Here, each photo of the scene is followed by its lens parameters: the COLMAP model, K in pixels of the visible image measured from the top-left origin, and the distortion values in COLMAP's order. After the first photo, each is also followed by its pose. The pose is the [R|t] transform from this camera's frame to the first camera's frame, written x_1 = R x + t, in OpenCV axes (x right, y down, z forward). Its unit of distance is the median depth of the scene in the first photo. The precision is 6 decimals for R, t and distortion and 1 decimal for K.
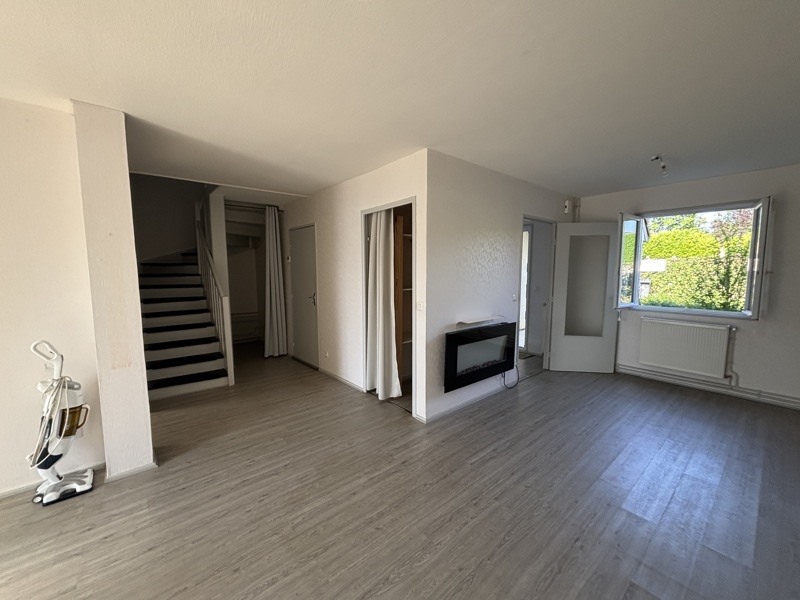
lens RADIAL K [[323.7, 0, 400.0], [0, 323.7, 300.0], [0, 0, 1]] dist [0.001847, 0.000563]
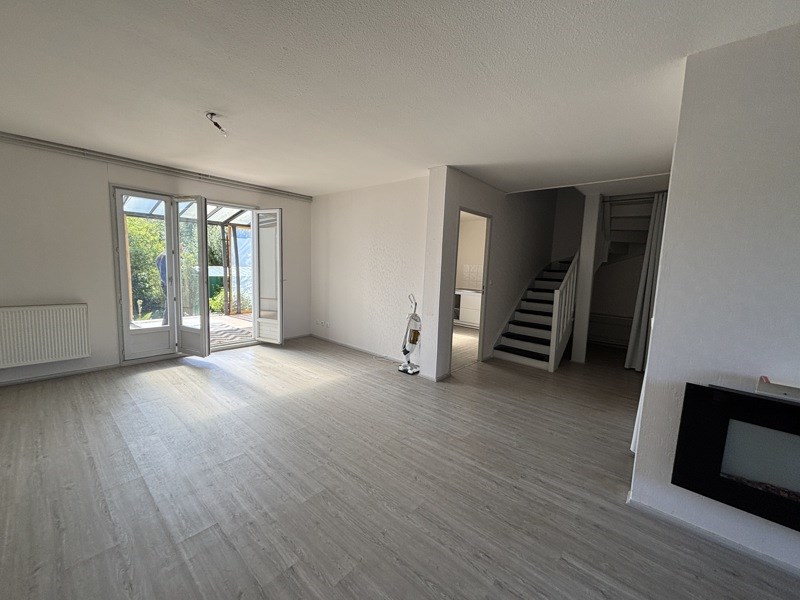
lens RADIAL K [[323.7, 0, 400.0], [0, 323.7, 300.0], [0, 0, 1]] dist [0.001847, 0.000563]
pose [[0.142128, 0.121489, -0.982365, 0.804034], [-0.136276, 0.985391, 0.102147, -0.027061], [0.980423, 0.119355, 0.156607, 0.558945]]
